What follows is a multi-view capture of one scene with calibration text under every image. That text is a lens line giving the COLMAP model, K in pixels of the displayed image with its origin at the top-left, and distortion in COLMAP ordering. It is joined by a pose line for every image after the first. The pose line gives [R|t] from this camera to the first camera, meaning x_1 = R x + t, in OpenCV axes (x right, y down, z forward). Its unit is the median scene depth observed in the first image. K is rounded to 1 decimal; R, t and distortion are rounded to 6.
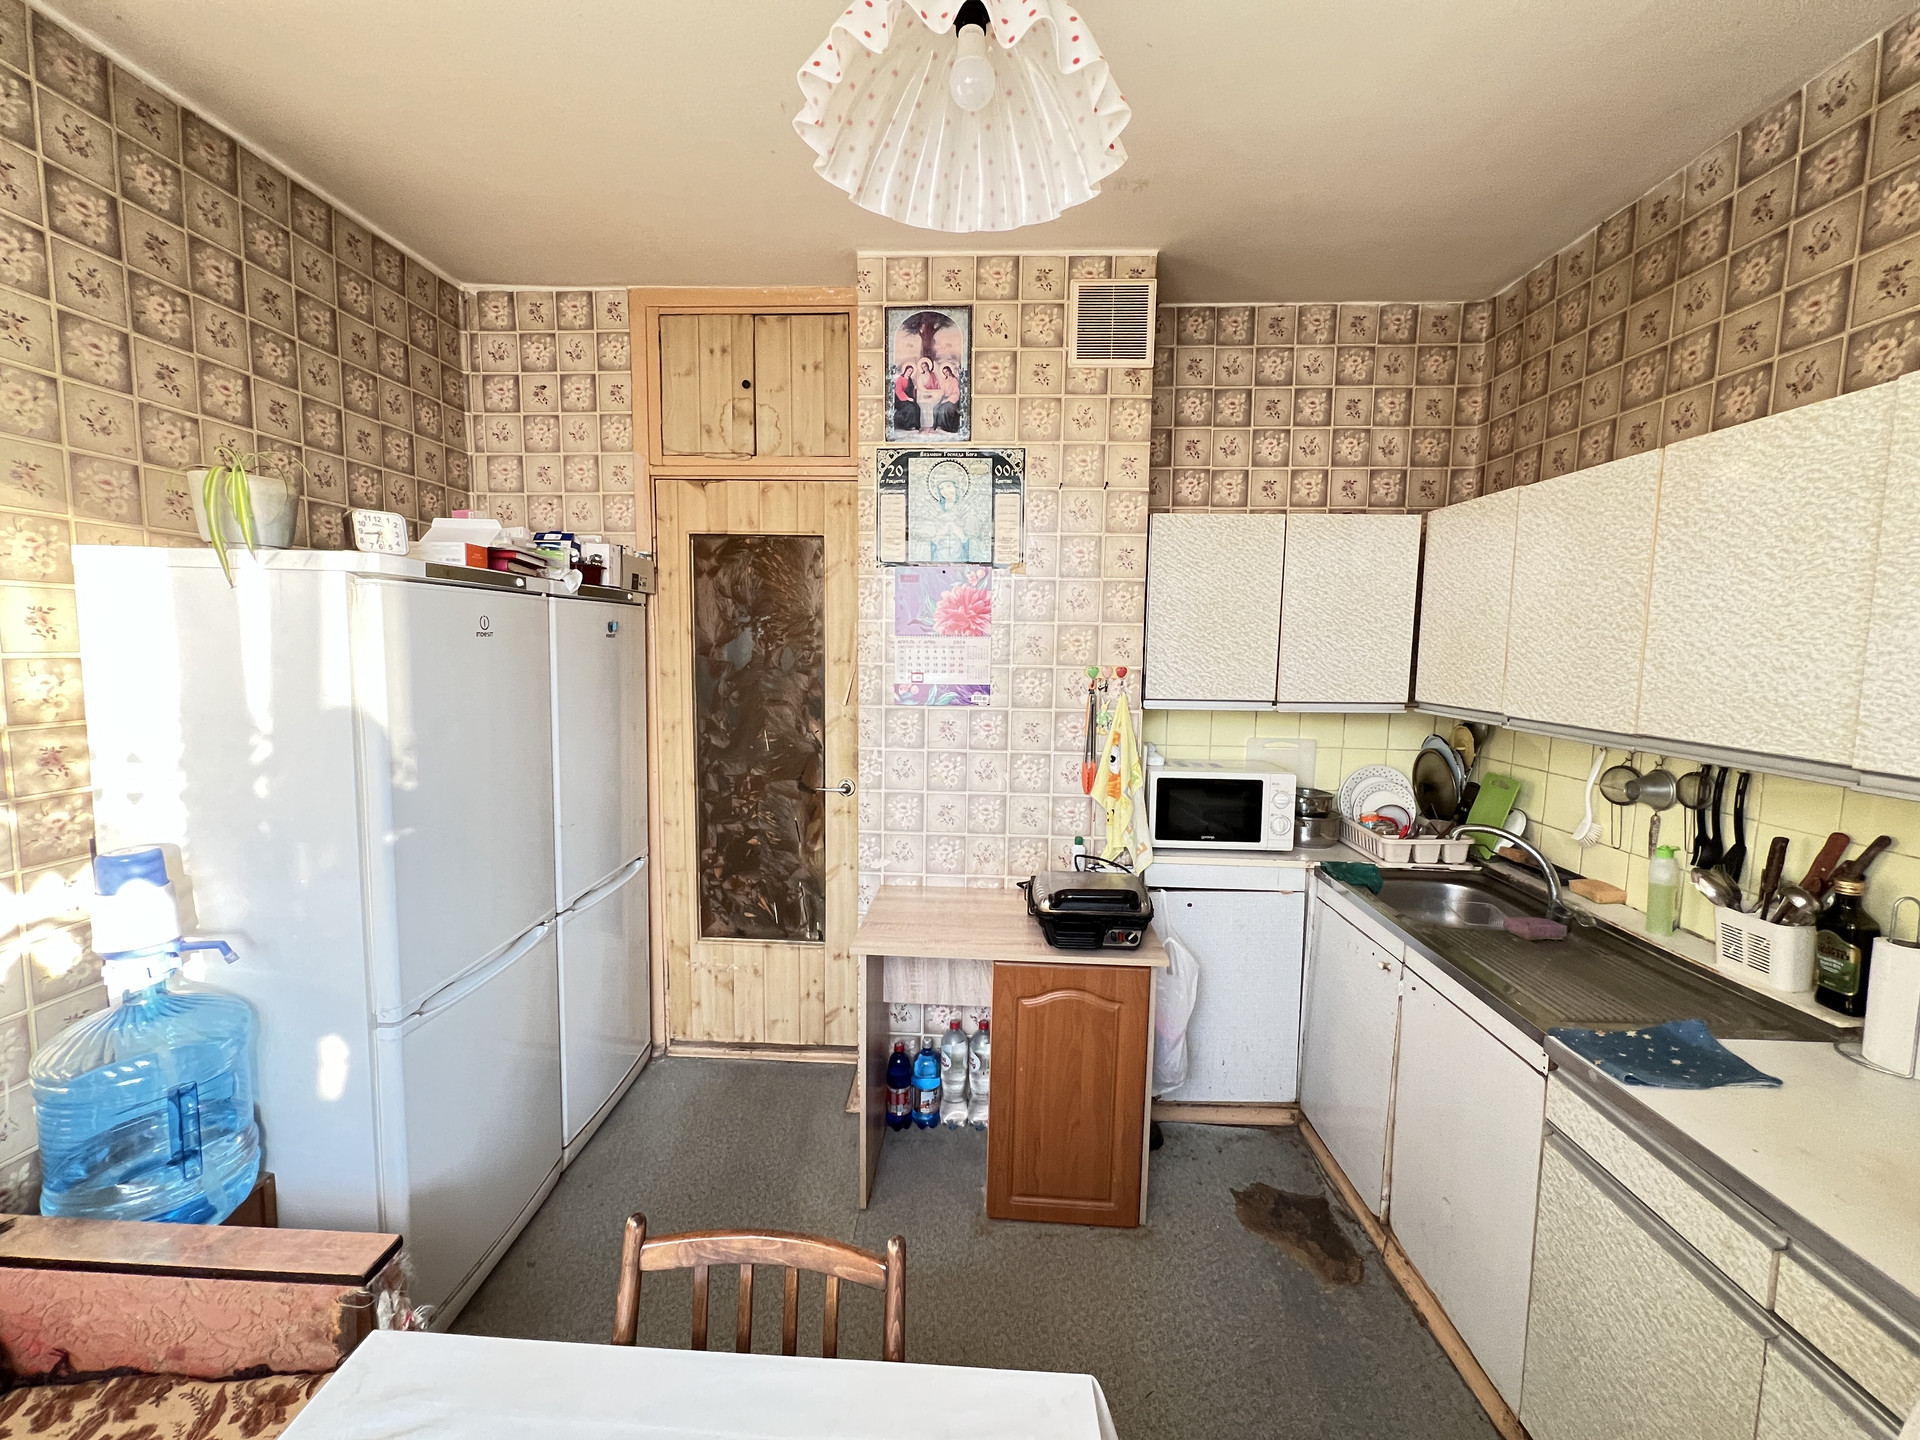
lens RADIAL K [[770.0, 0, 954.6], [0, 770.0, 714.7], [0, 0, 1]] dist [-0.002364, 0.000379]
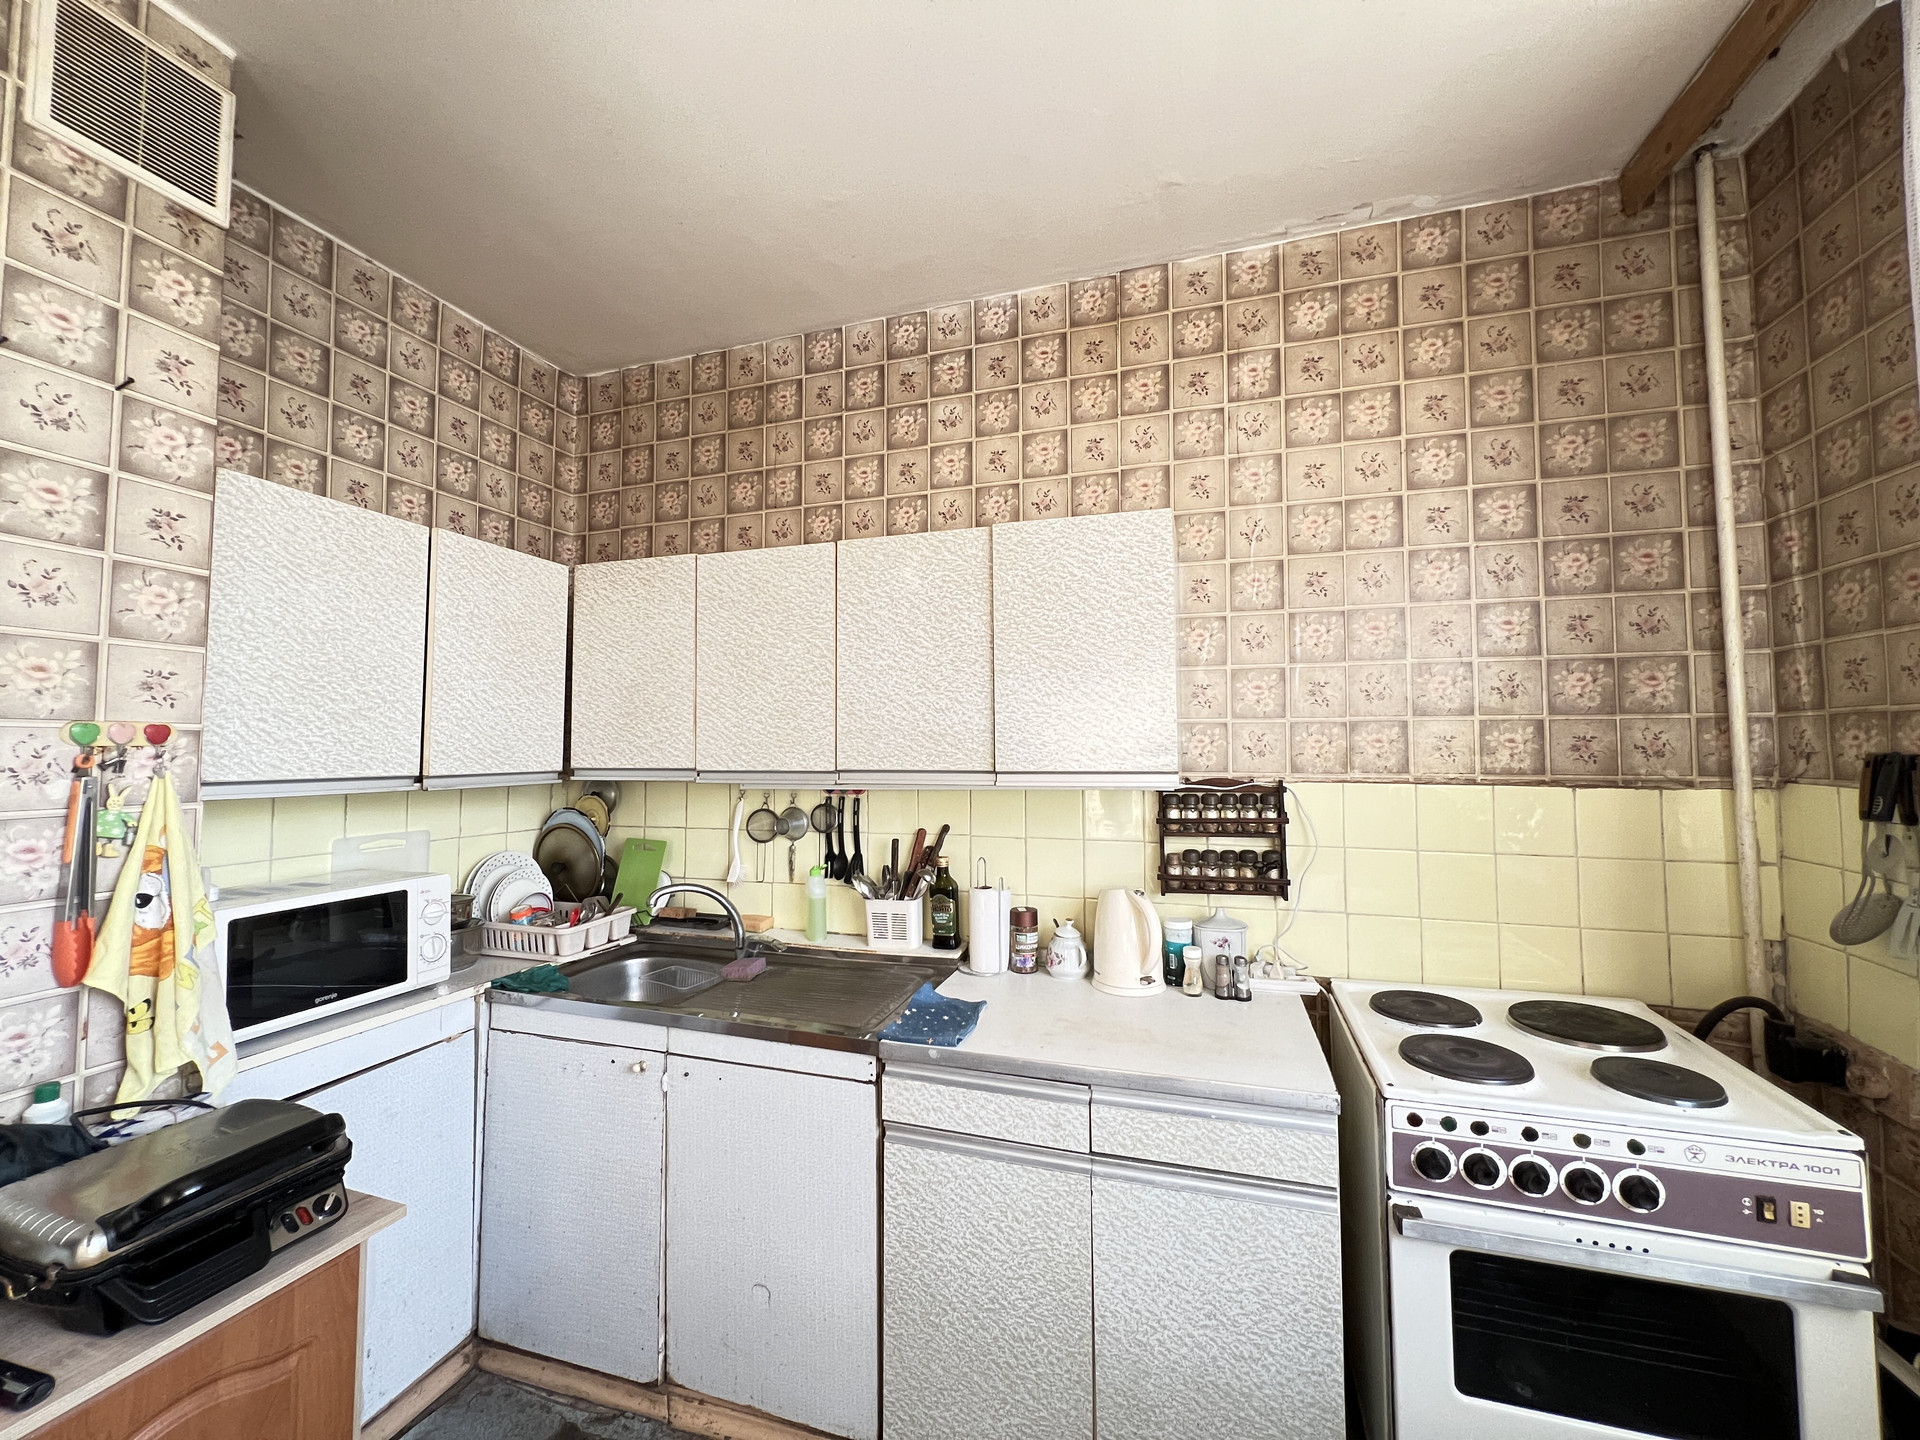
lens RADIAL K [[767.5, 0, 959.8], [0, 767.5, 714.1], [0, 0, 1]] dist [-0.001882, 0.000499]
pose [[0.263933, 0.031291, 0.964033, -0.166204], [0.103022, 0.992842, -0.060431, 0.022632], [-0.959024, 0.115266, 0.258820, 0.356636]]
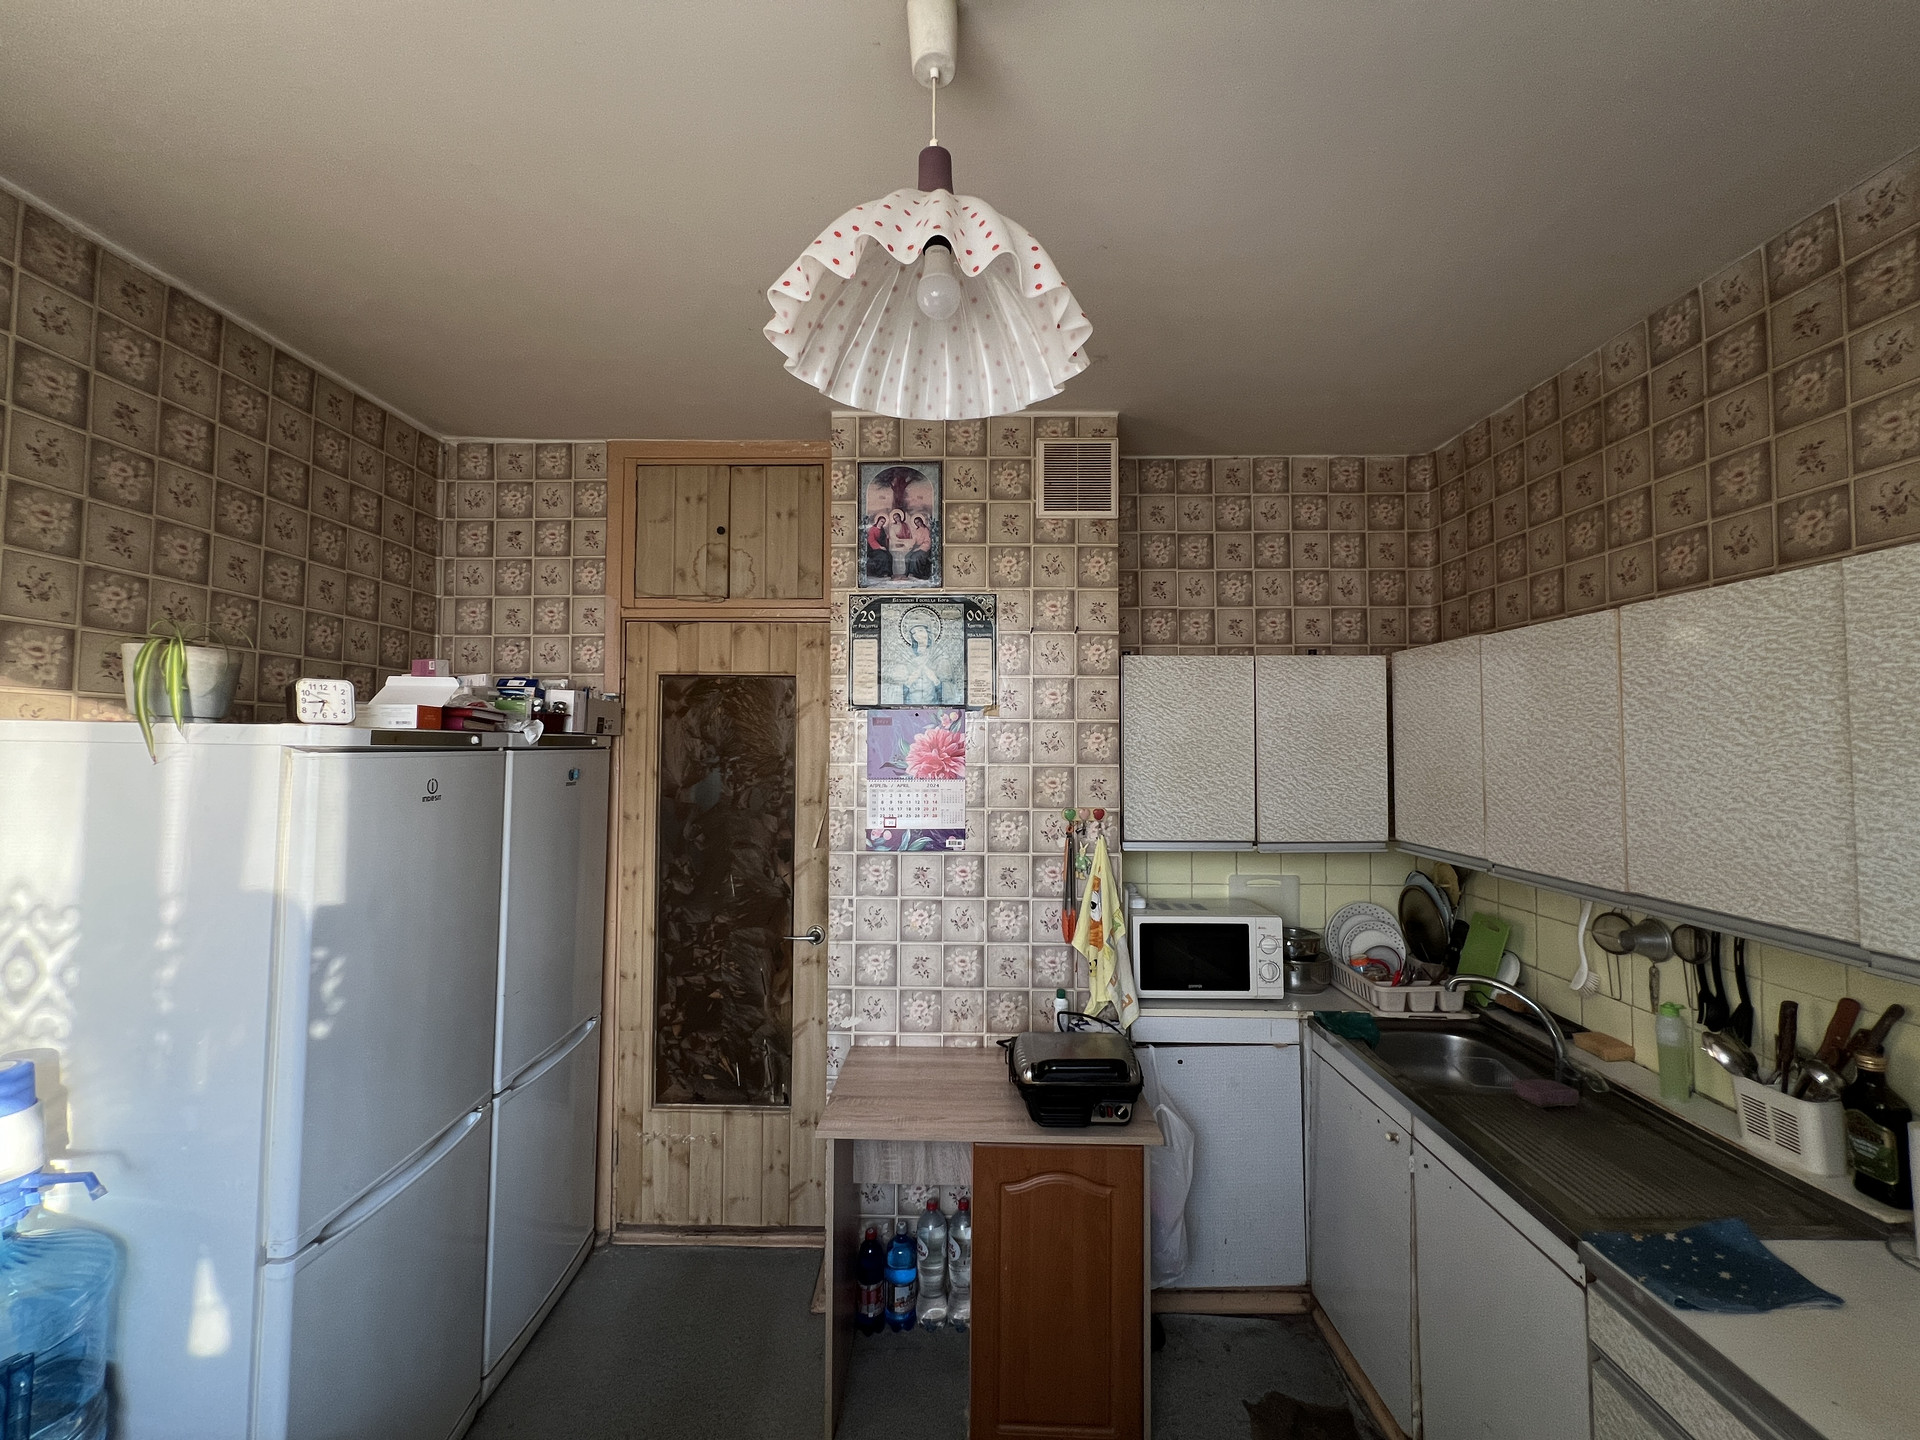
lens RADIAL K [[767.5, 0, 954.0], [0, 767.5, 715.4], [0, 0, 1]] dist [-0.001882, 0.000499]
pose [[0.999440, -0.008852, 0.032273, 0.002441], [0.013127, 0.990788, -0.134783, -0.056224], [-0.030783, 0.135131, 0.990349, 0.024072]]
